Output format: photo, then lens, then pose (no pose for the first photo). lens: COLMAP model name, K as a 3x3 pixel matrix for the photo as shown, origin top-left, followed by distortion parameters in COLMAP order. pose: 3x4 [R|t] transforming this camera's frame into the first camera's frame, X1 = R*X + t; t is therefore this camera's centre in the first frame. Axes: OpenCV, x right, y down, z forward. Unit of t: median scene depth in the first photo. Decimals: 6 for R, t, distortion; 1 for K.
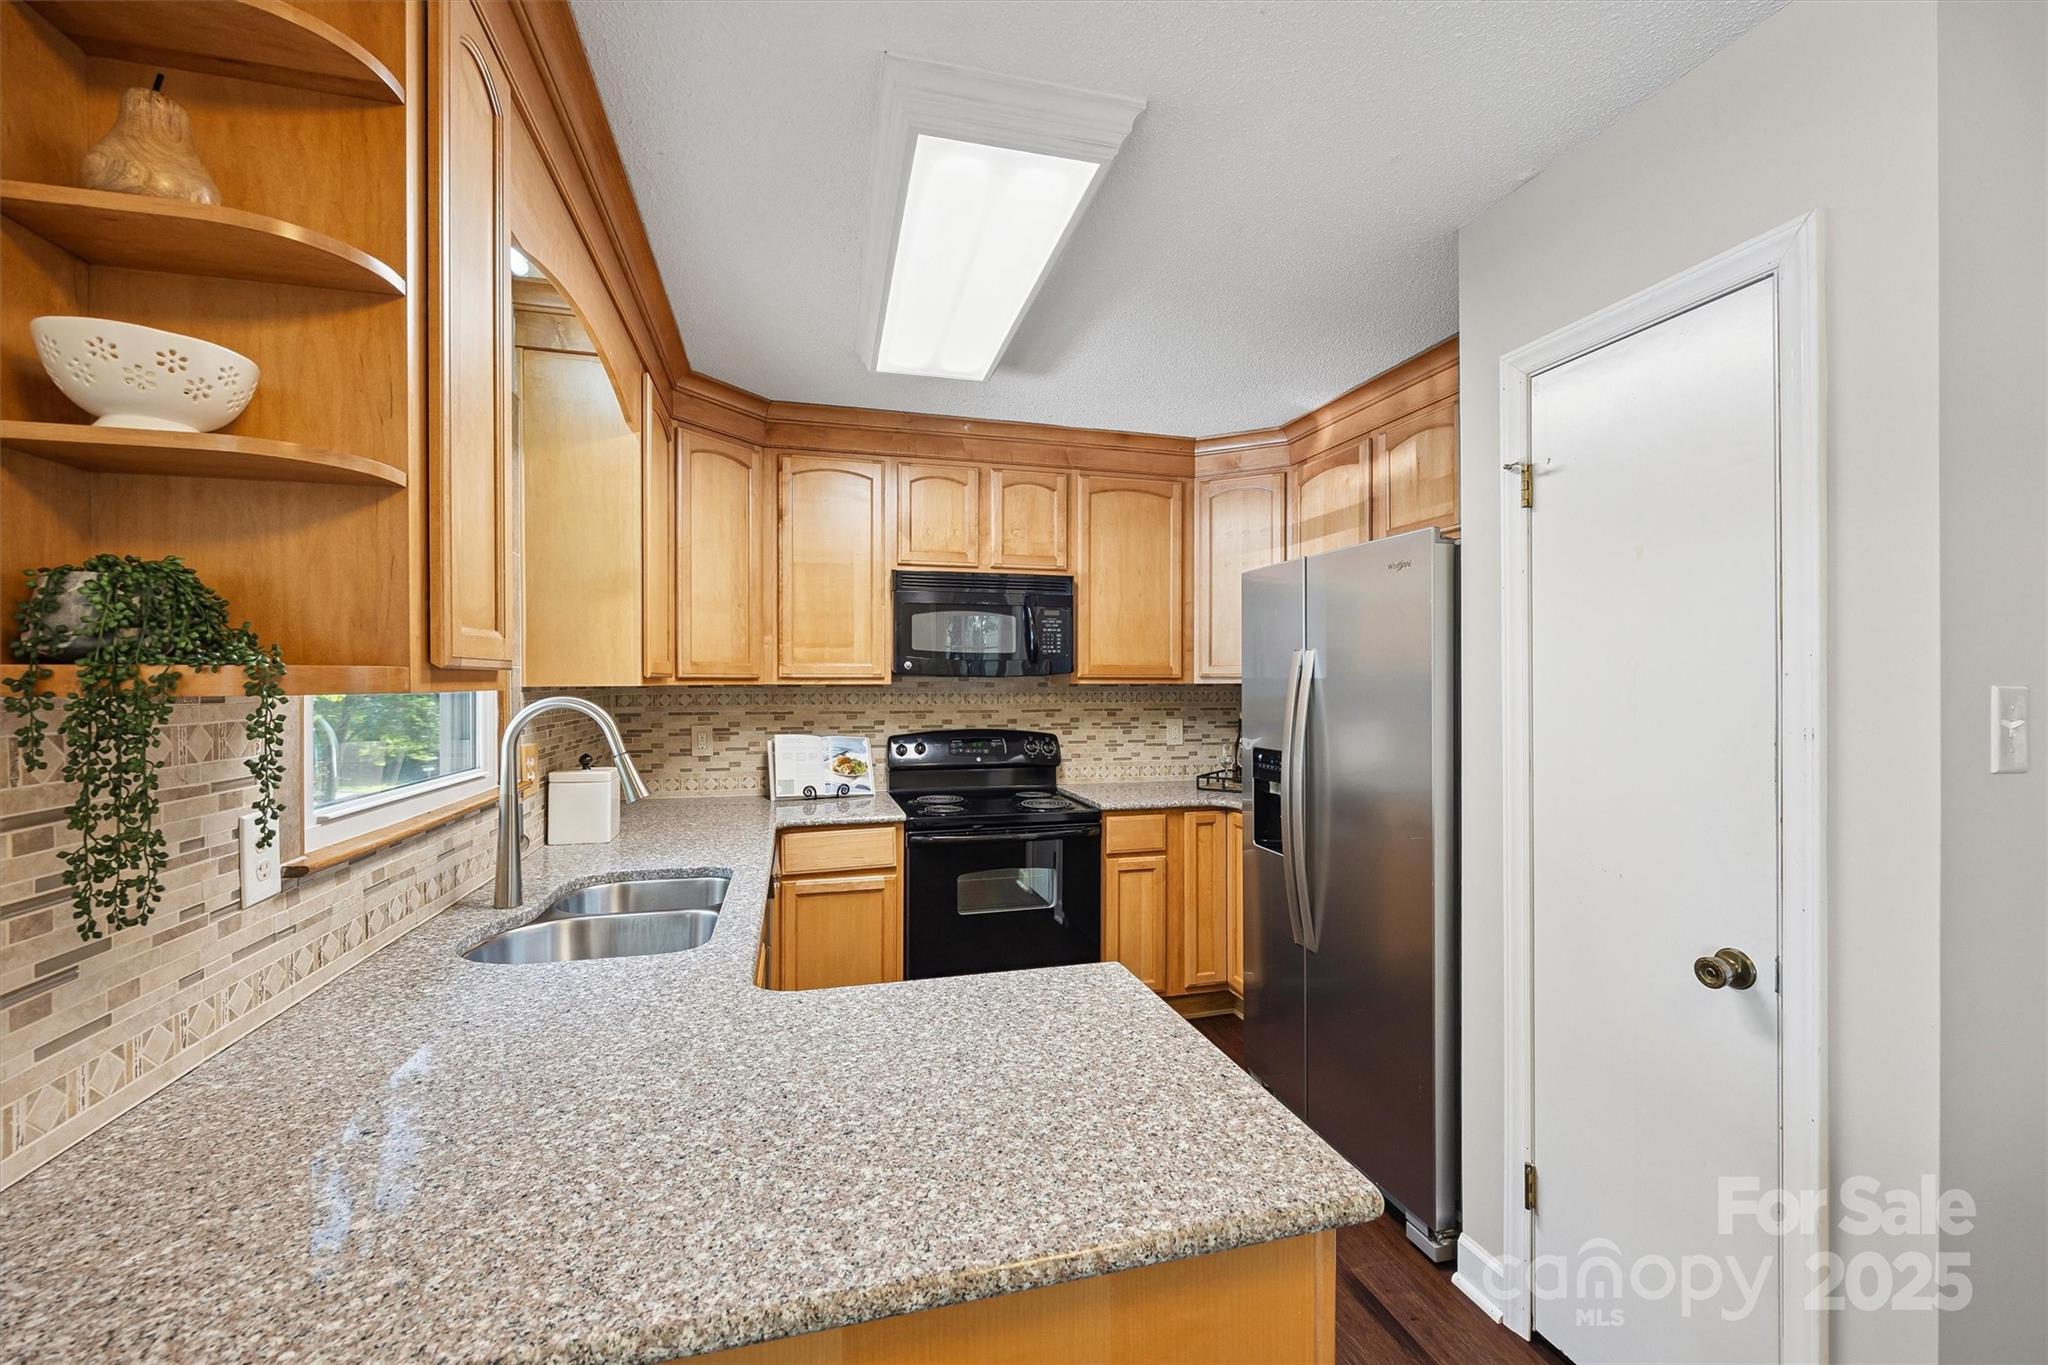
lens RADIAL K [[834.4, 0, 1023.5], [0, 834.4, 681.4], [0, 0, 1]] dist [0.000083, -0.000012]
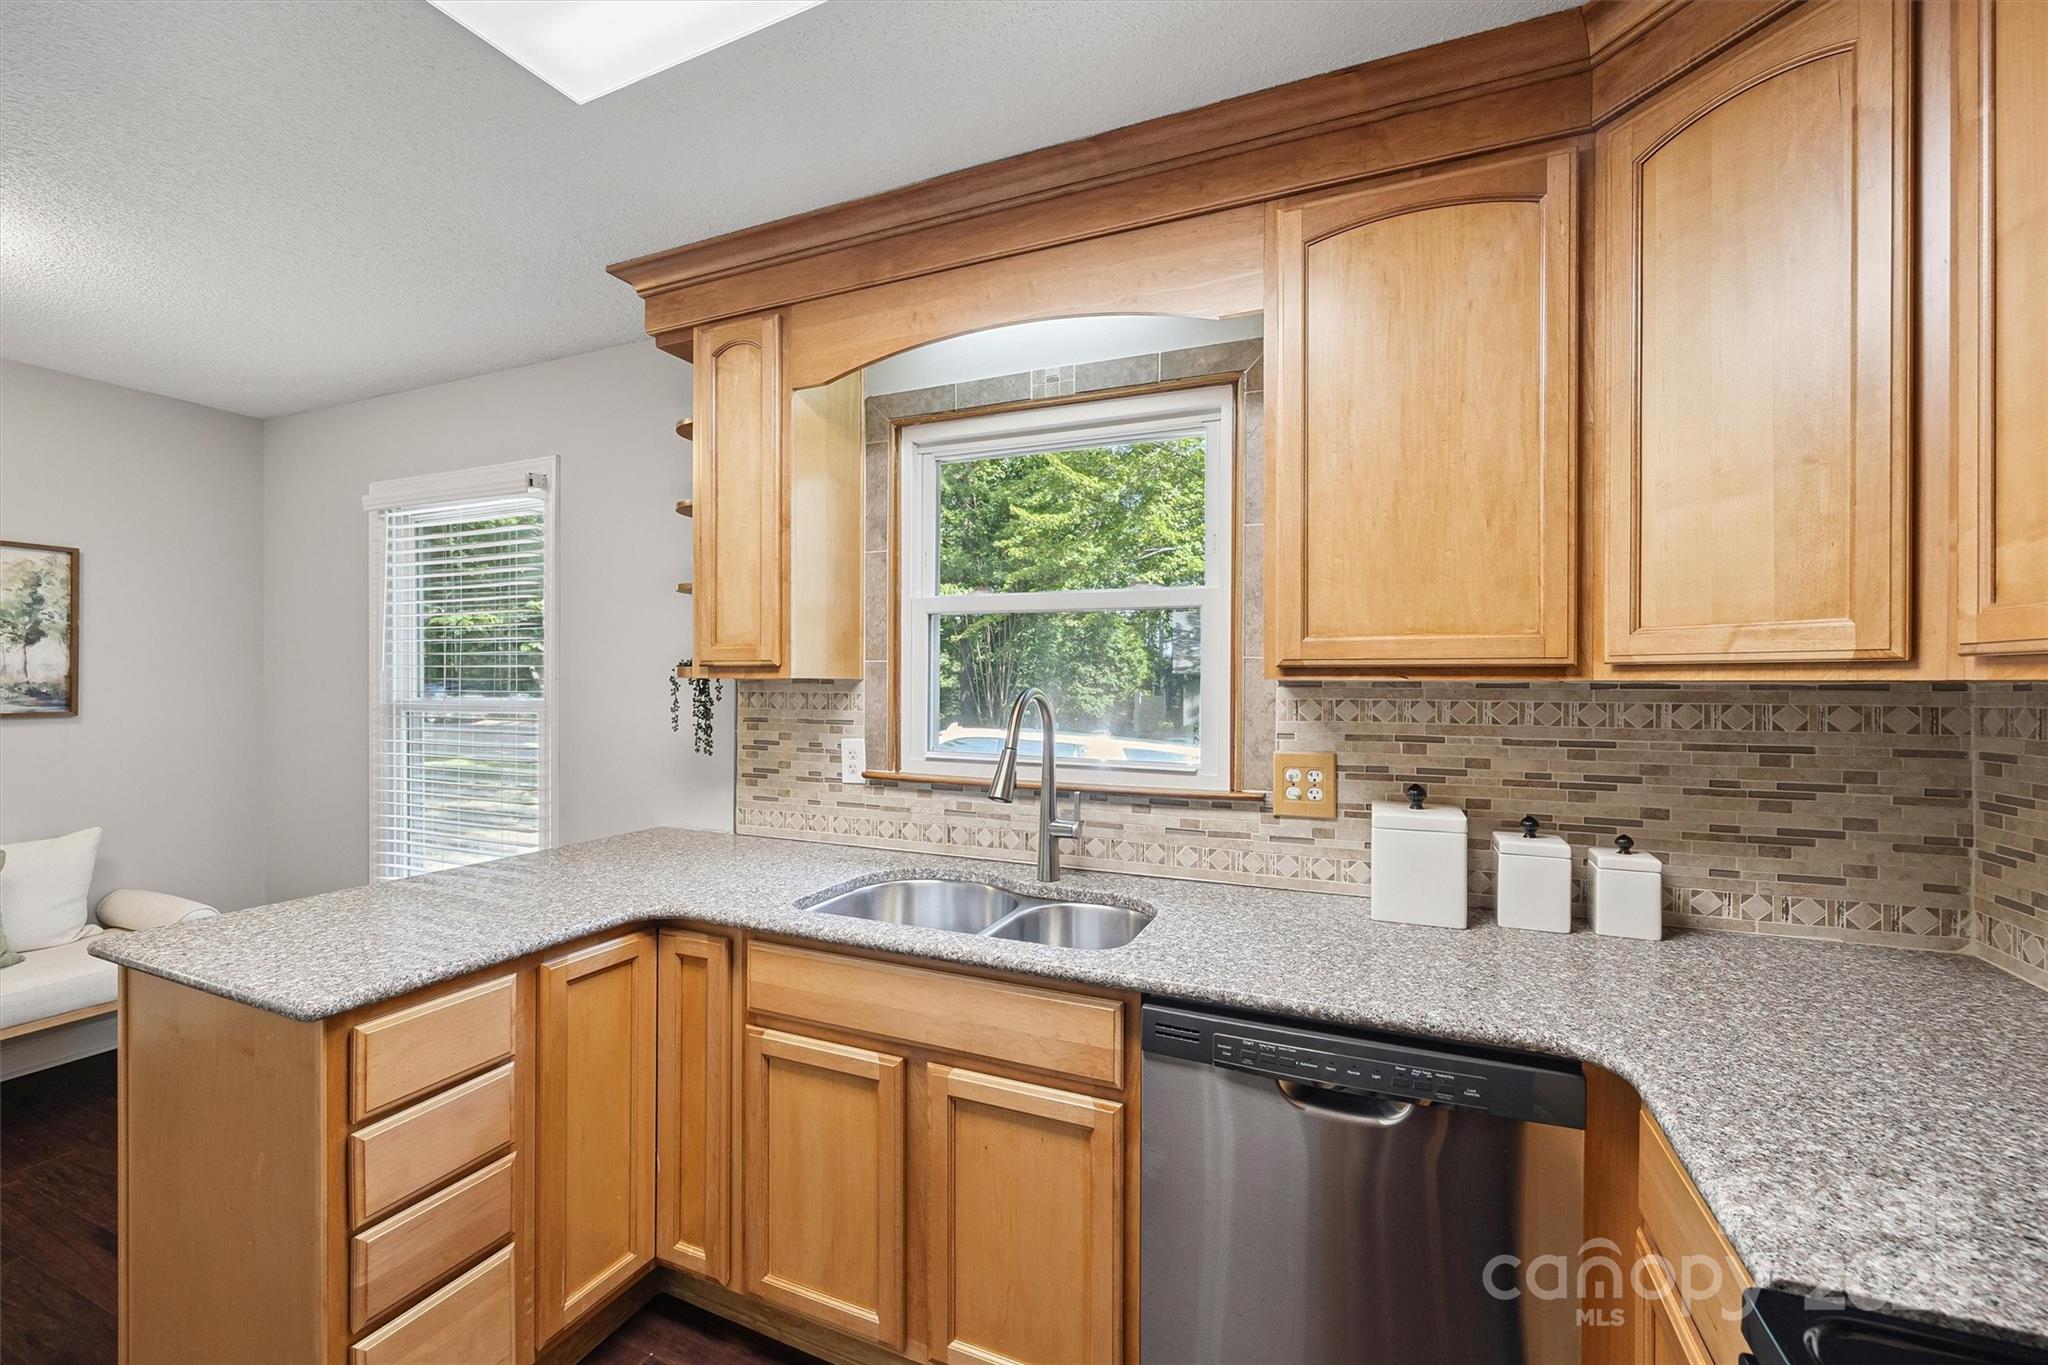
lens RADIAL K [[834.4, 0, 1024.4], [0, 834.4, 686.1], [0, 0, 1]] dist [0.000083, -0.000012]
pose [[-0.630880, -0.002713, -0.775876, 0.337714], [-0.003923, 0.999992, -0.000307, 0.024979], [0.775871, 0.002850, -0.630885, 2.285205]]
